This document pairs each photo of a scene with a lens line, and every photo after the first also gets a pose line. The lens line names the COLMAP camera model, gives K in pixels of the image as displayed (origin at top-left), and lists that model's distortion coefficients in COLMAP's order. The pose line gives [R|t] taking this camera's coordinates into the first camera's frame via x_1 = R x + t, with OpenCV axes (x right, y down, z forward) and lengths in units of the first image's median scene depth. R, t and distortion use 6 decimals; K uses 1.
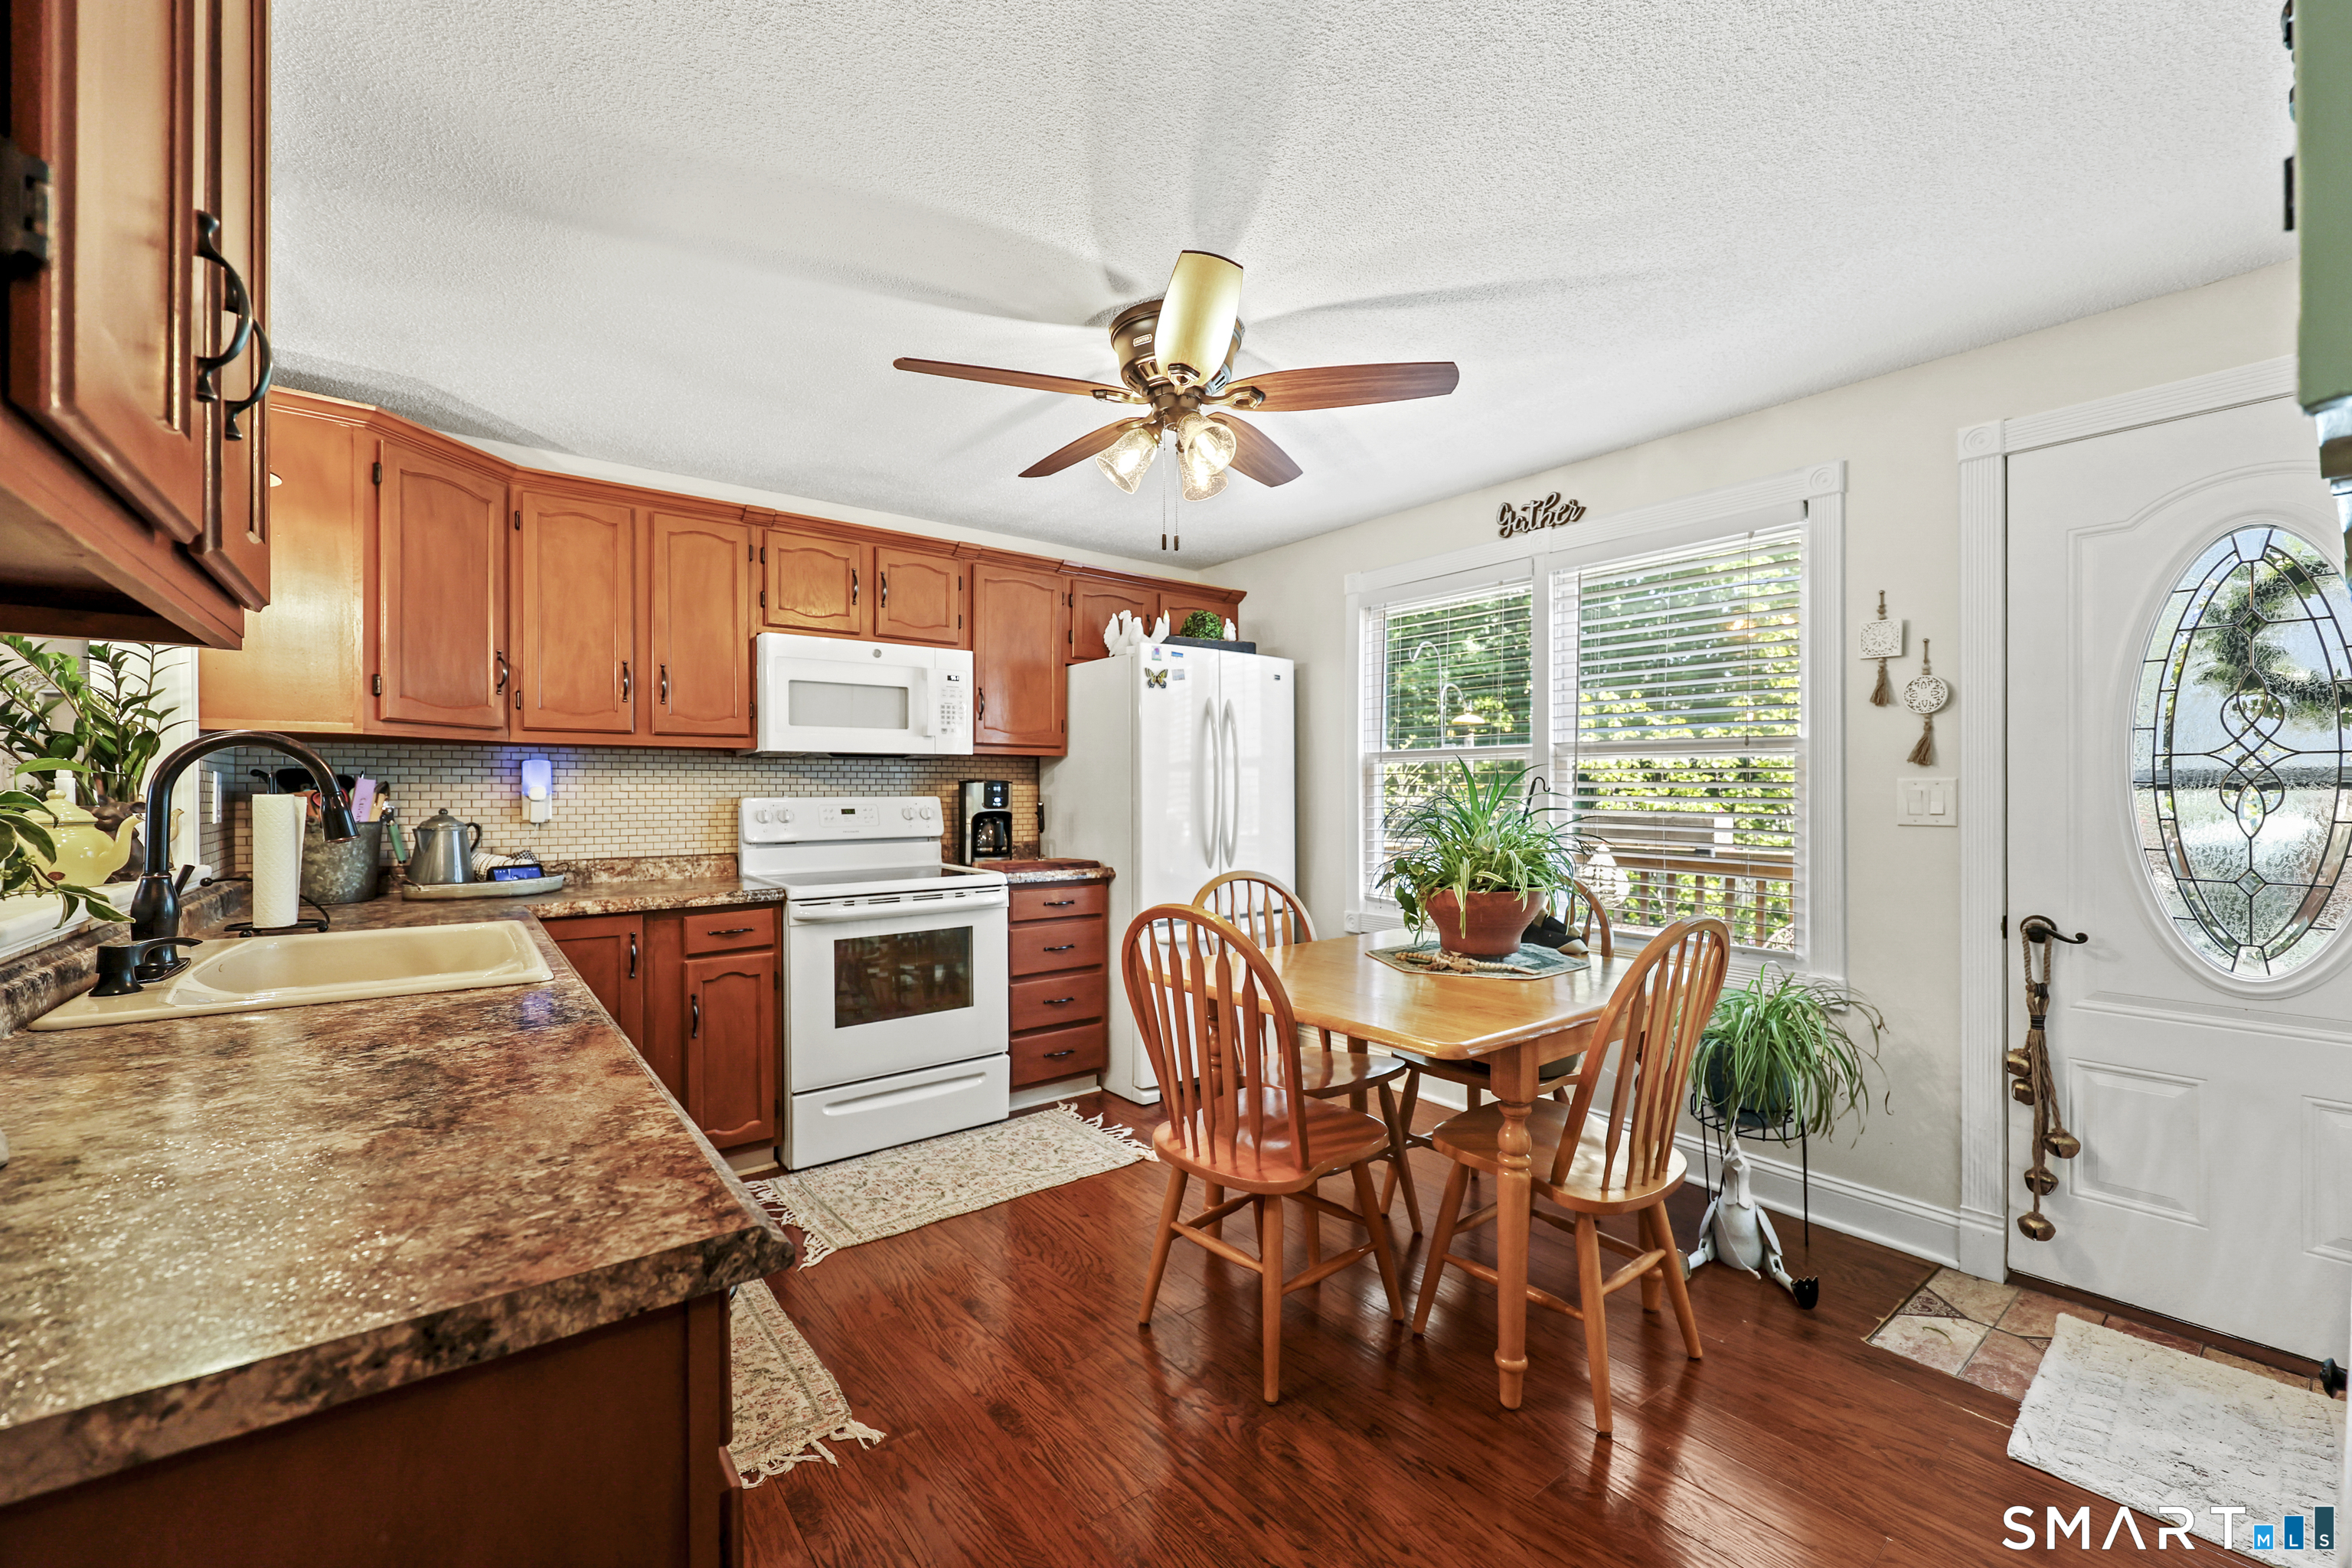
lens RADIAL K [[960.7, 0, 1169.4], [0, 960.7, 802.4], [0, 0, 1]] dist [-0.000270, 0.000285]
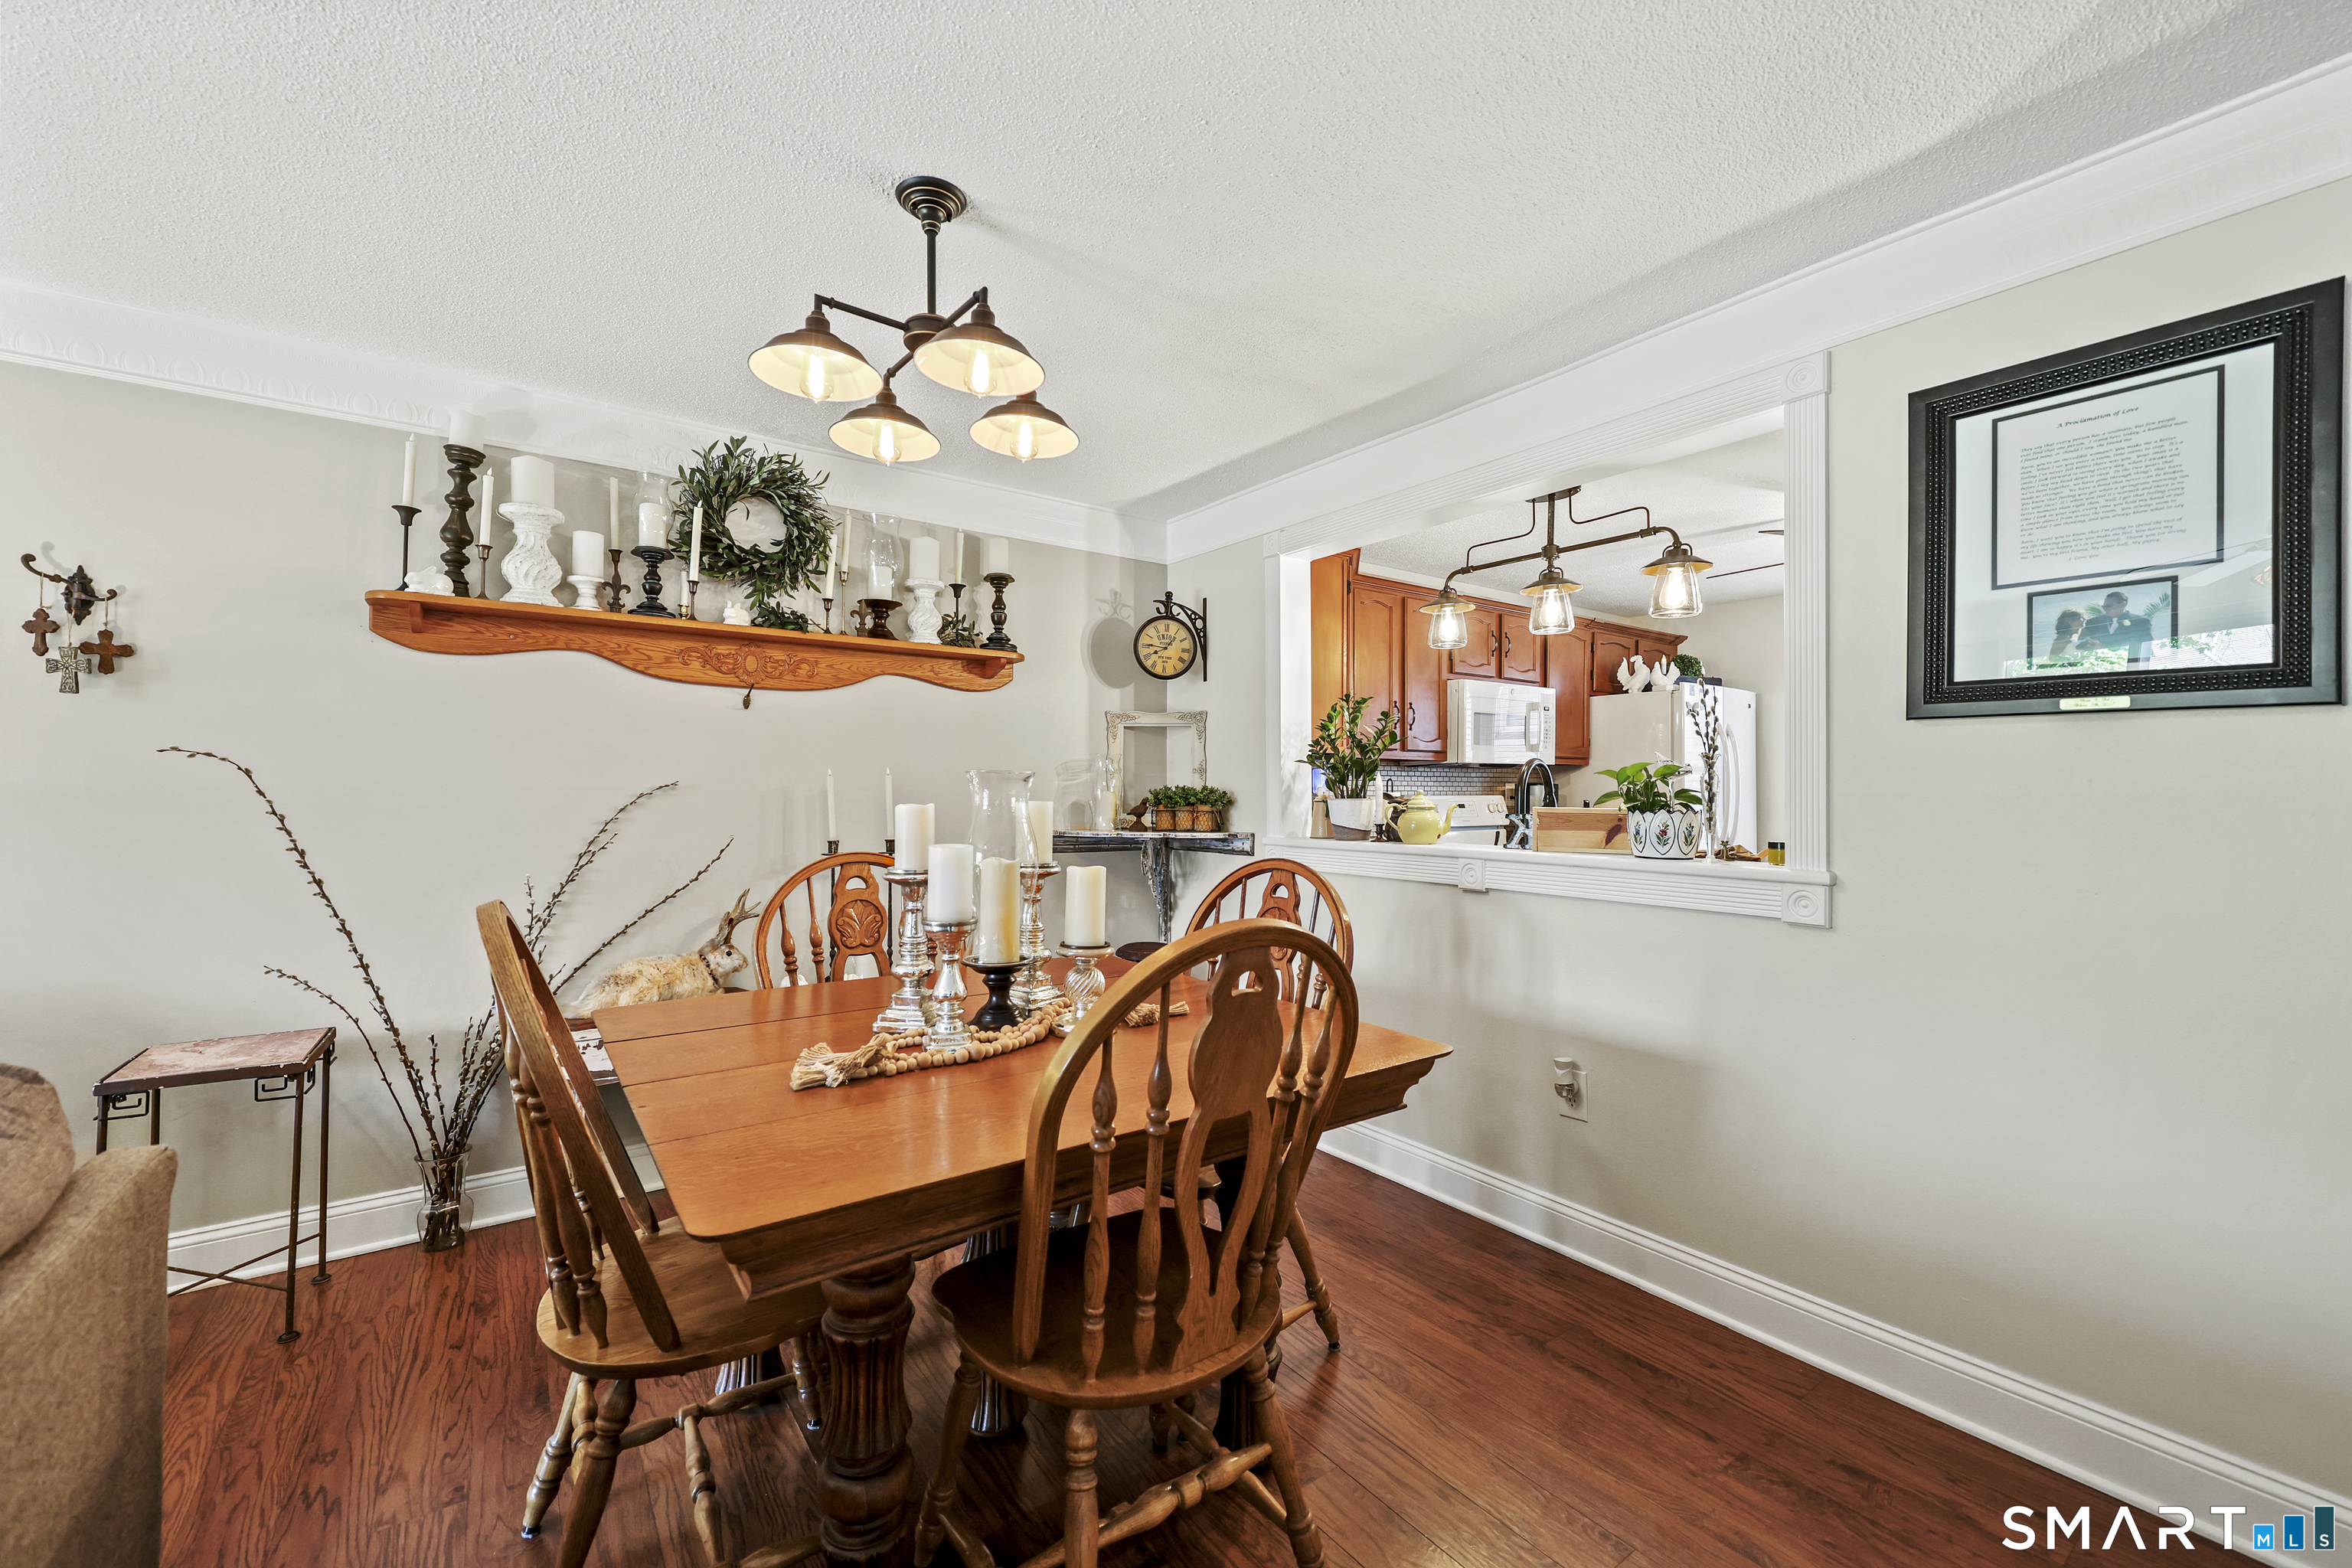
lens RADIAL K [[960.7, 0, 1164.7], [0, 960.7, 778.2], [0, 0, 1]] dist [-0.000270, 0.000285]
pose [[0.999261, 0.002586, -0.038362, -0.844047], [-0.003607, 0.999640, -0.026580, 0.009200], [0.038279, 0.026699, 0.998910, -0.447554]]
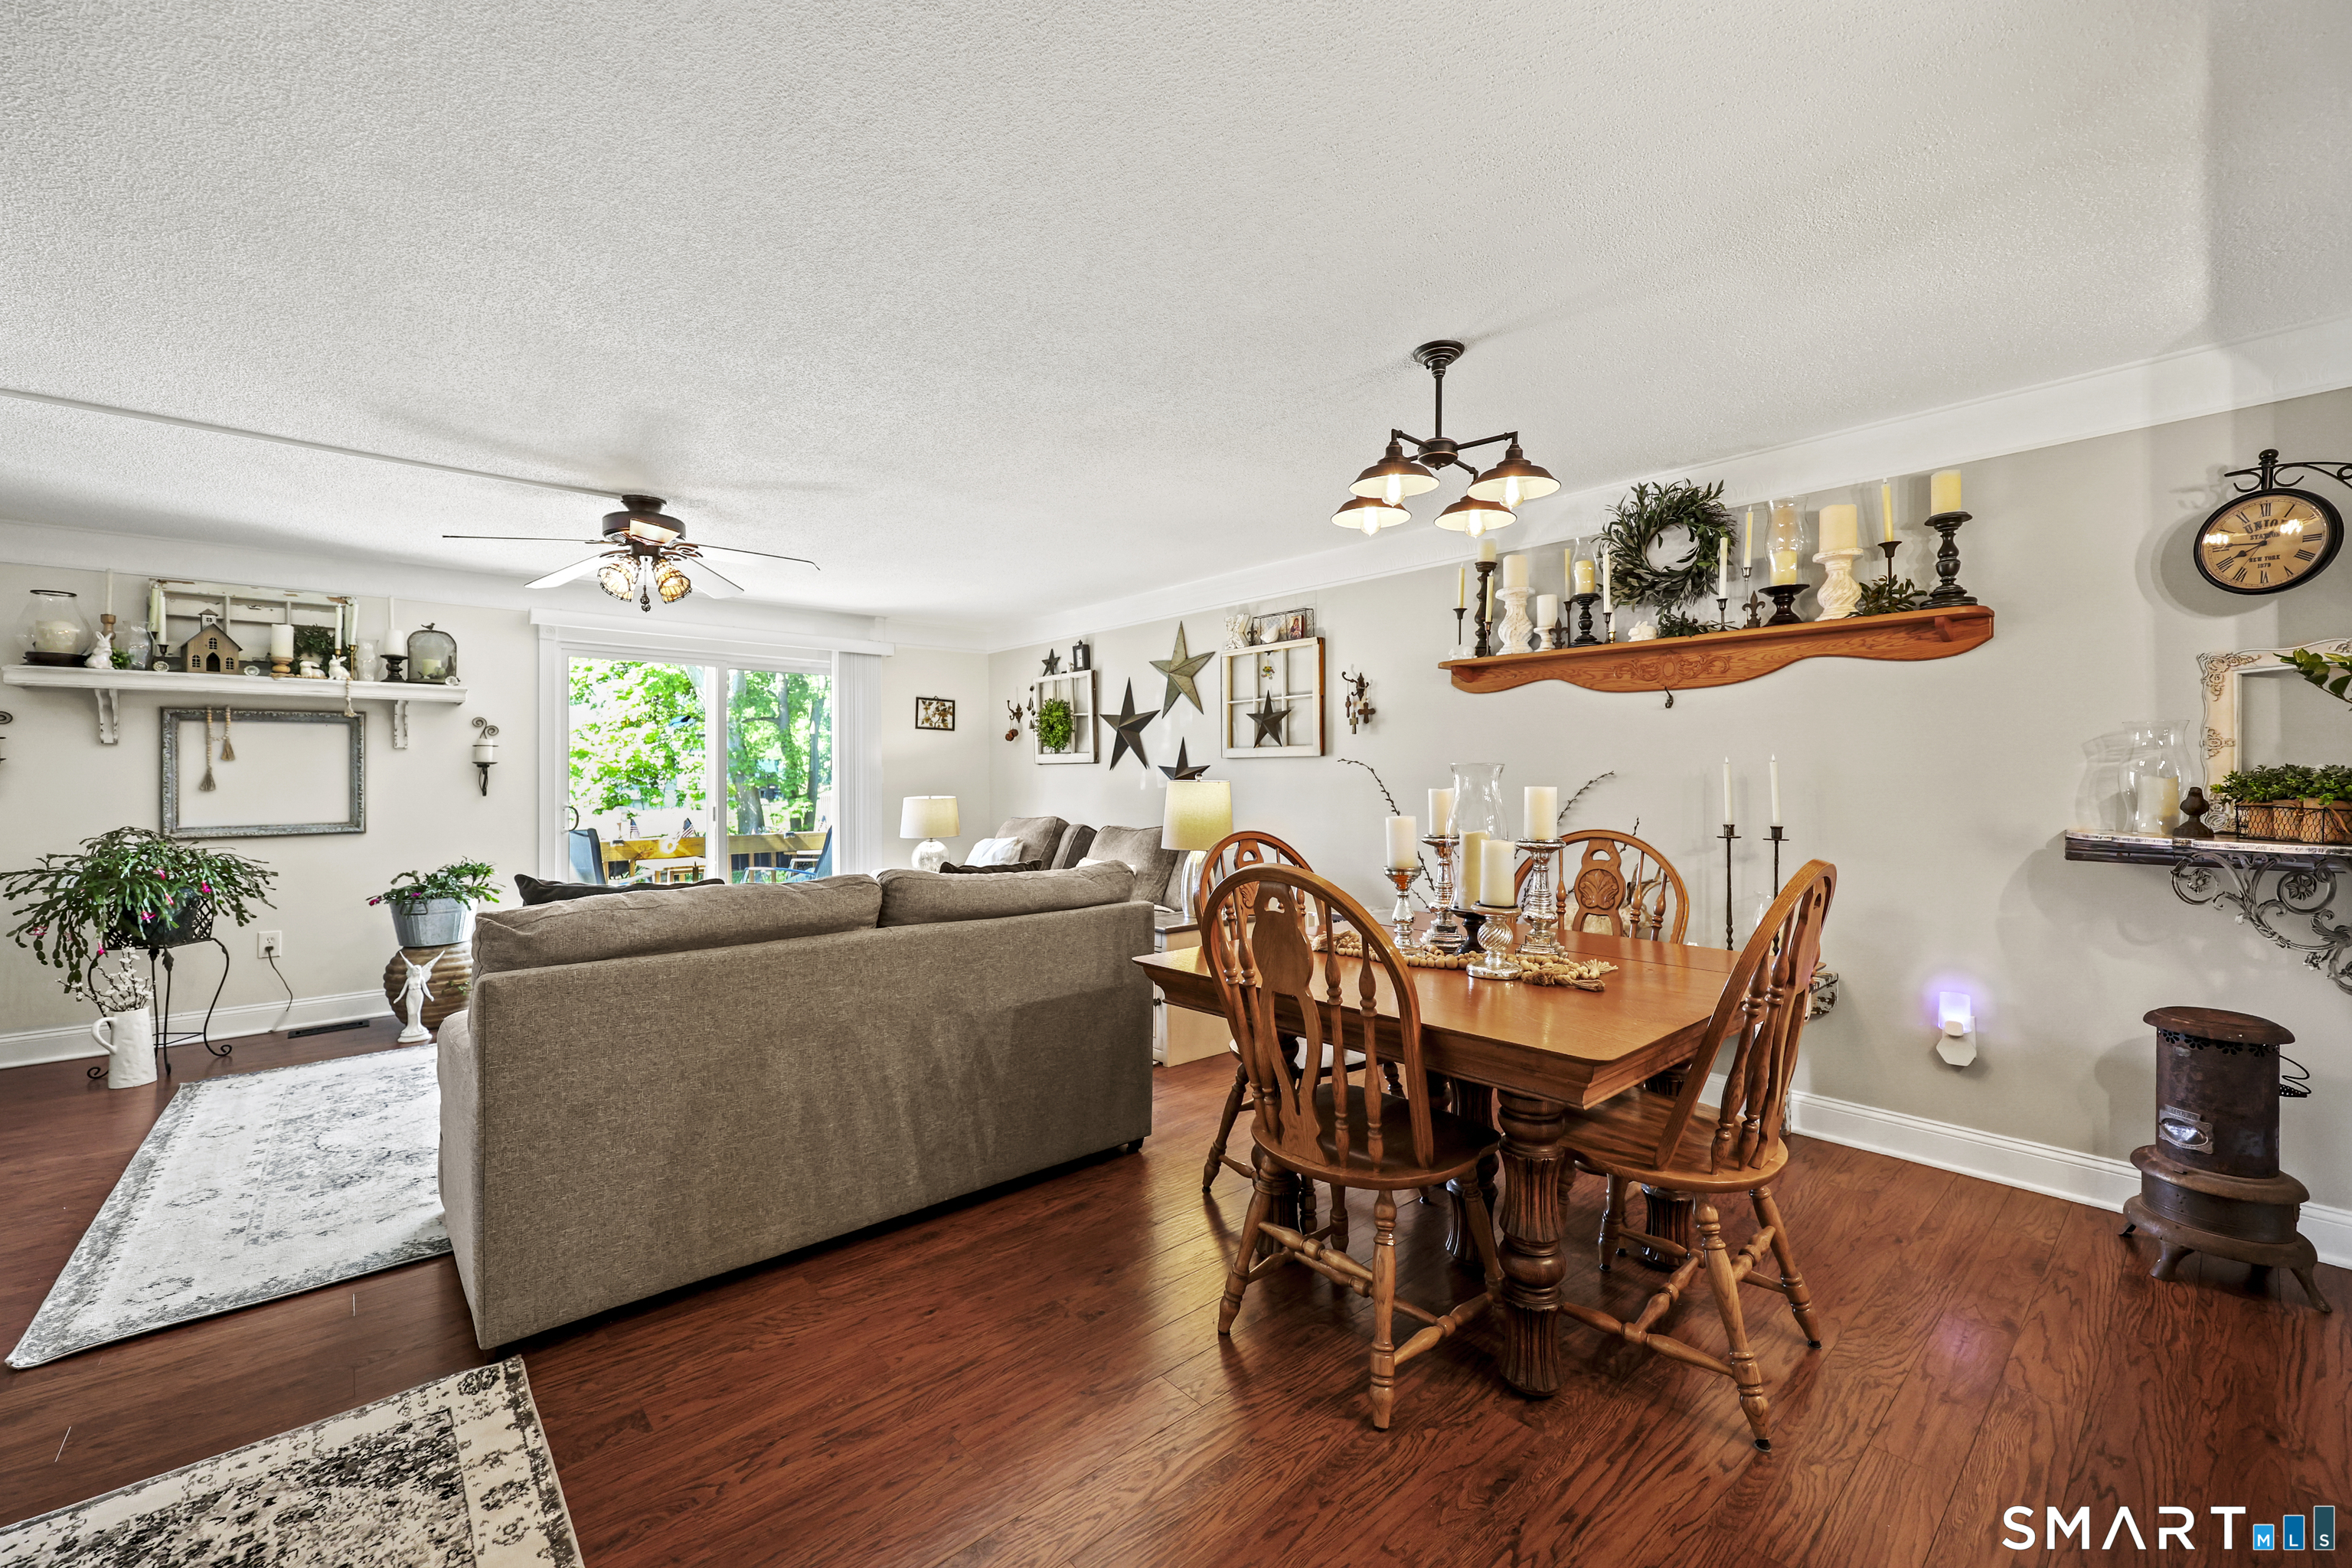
lens RADIAL K [[960.7, 0, 1186.0], [0, 960.7, 780.0], [0, 0, 1]] dist [-0.000270, 0.000285]
pose [[0.053142, 0.000596, -0.998587, -0.192698], [-0.007690, 0.999970, 0.000188, 0.003701], [0.998557, 0.007669, 0.053145, -0.118800]]
